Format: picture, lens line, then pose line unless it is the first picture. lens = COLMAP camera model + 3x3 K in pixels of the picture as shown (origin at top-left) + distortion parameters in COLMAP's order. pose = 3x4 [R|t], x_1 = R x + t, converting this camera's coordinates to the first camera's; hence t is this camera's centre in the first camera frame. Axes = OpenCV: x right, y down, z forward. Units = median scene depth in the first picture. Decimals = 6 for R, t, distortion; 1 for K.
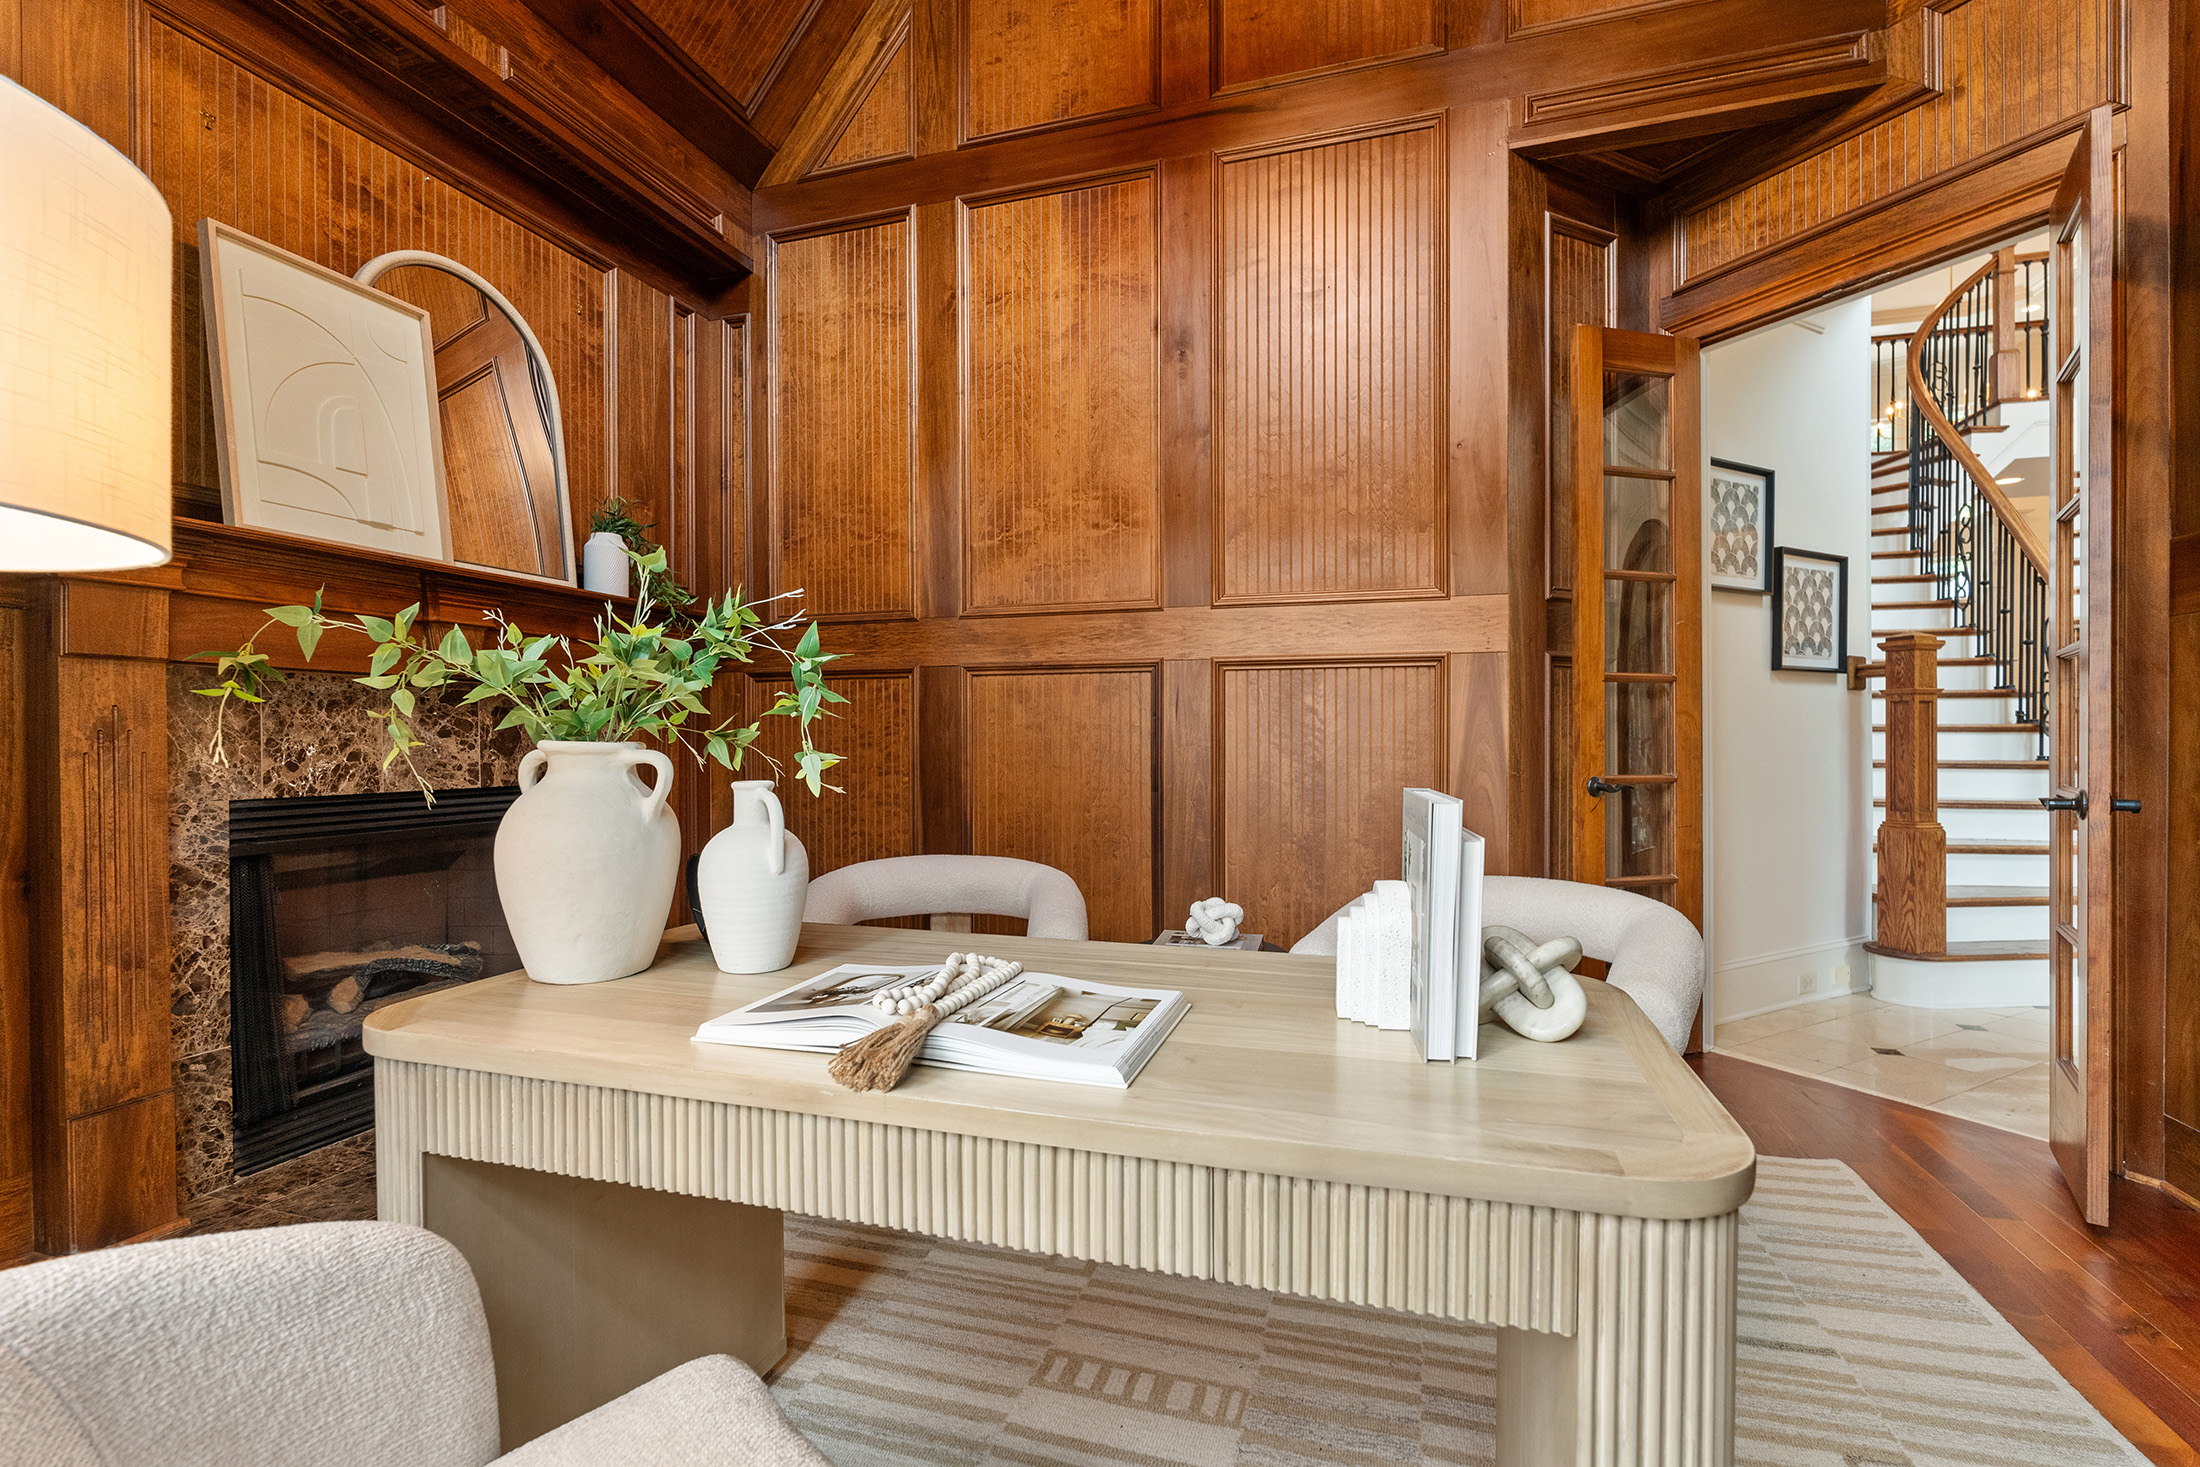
lens RADIAL K [[981.3, 0, 1100.8], [0, 981.3, 745.1], [0, 0, 1]] dist [-0.004583, 0.000398]
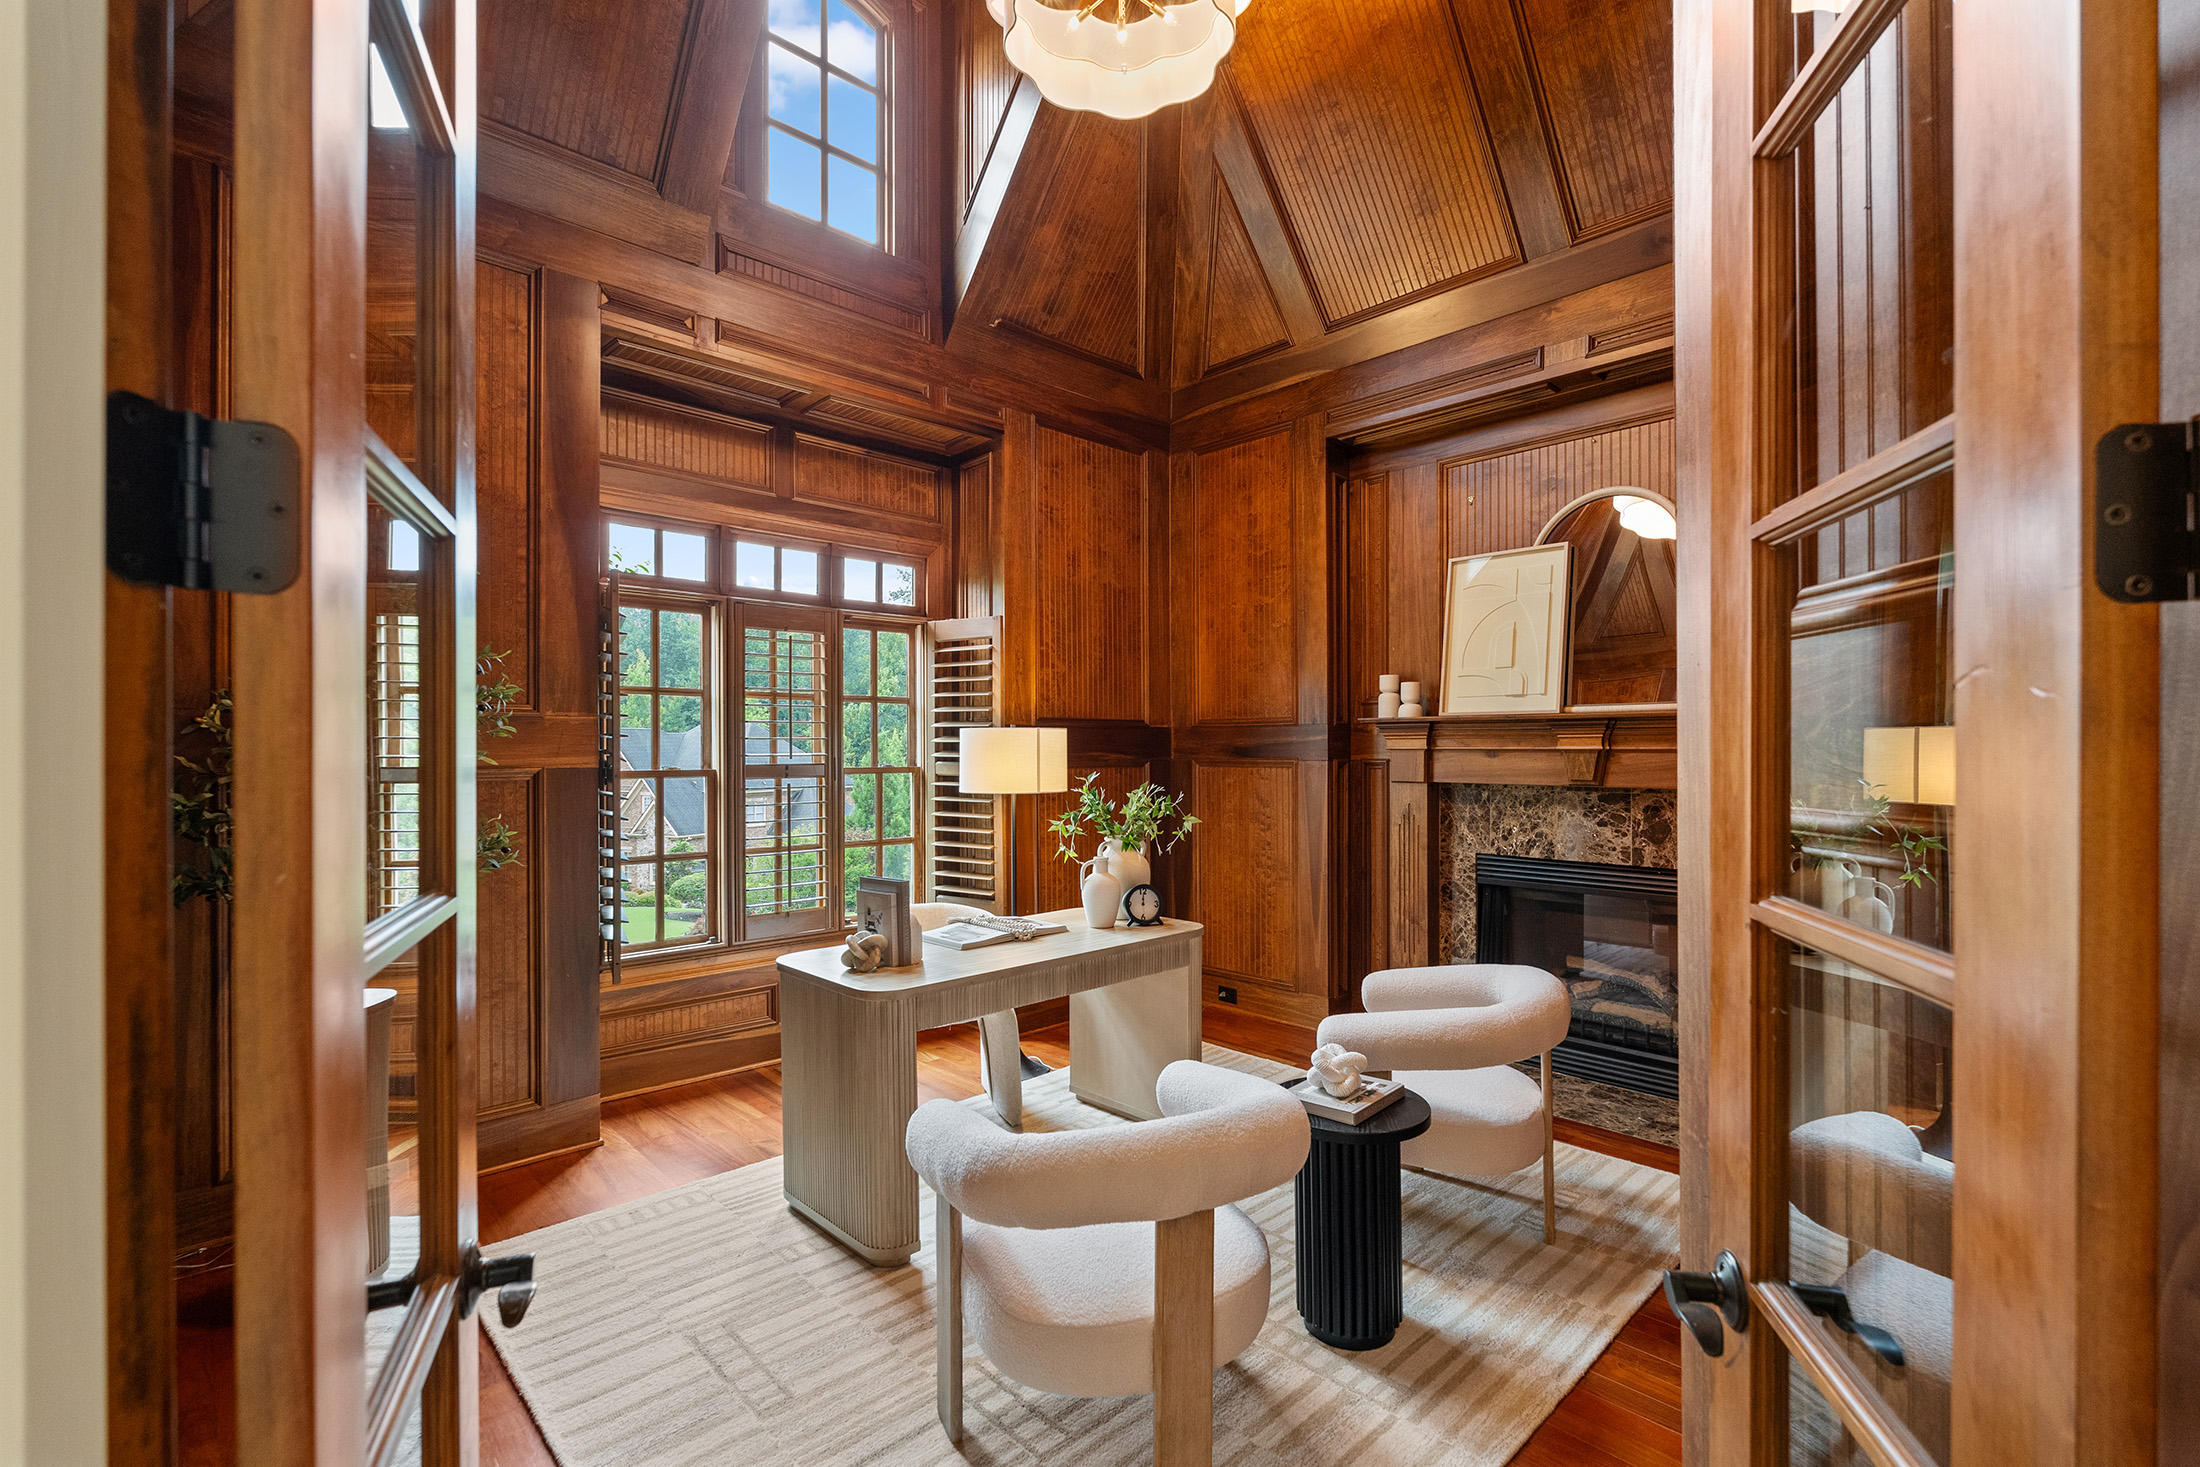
lens RADIAL K [[981.3, 0, 1099.7], [0, 981.3, 743.0], [0, 0, 1]] dist [-0.004583, 0.000398]
pose [[-0.479678, 0.003023, -0.877440, 1.023593], [0.000006, 0.999994, 0.003442, -0.147930], [0.877445, 0.001646, -0.479675, 1.150667]]
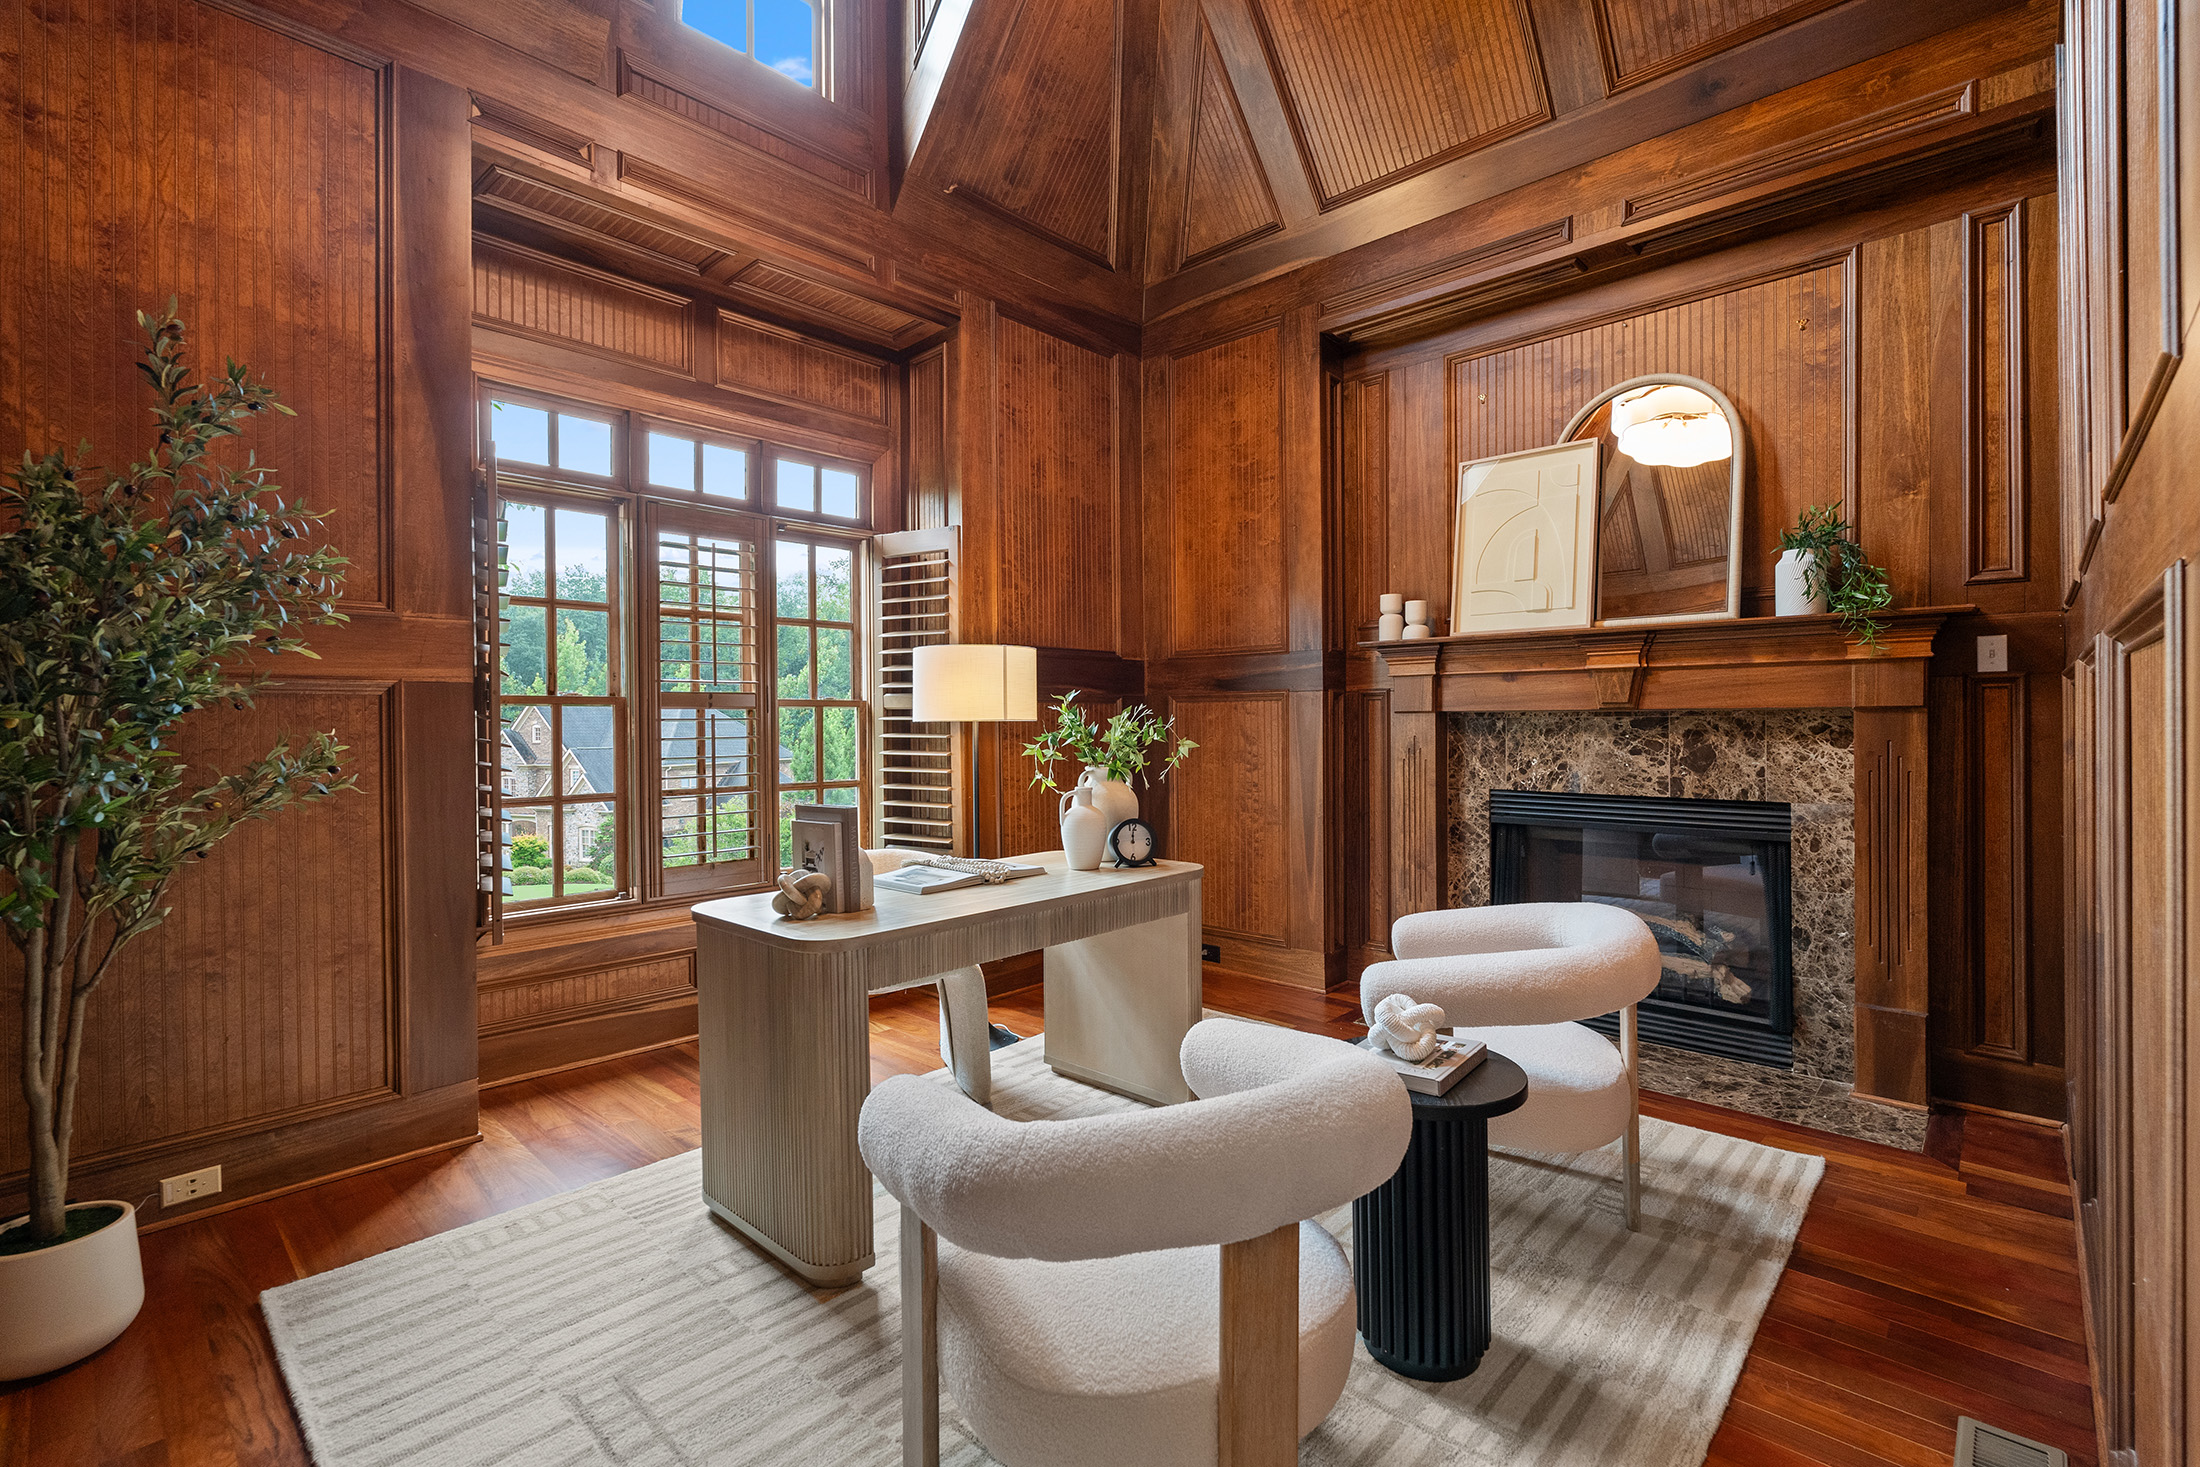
lens RADIAL K [[981.3, 0, 1095.3], [0, 981.3, 722.2], [0, 0, 1]] dist [-0.004583, 0.000398]
pose [[-0.431970, 0.011033, -0.901821, 0.866601], [0.003917, 0.999939, 0.010357, -0.073501], [0.901880, 0.000942, -0.431987, 1.012242]]
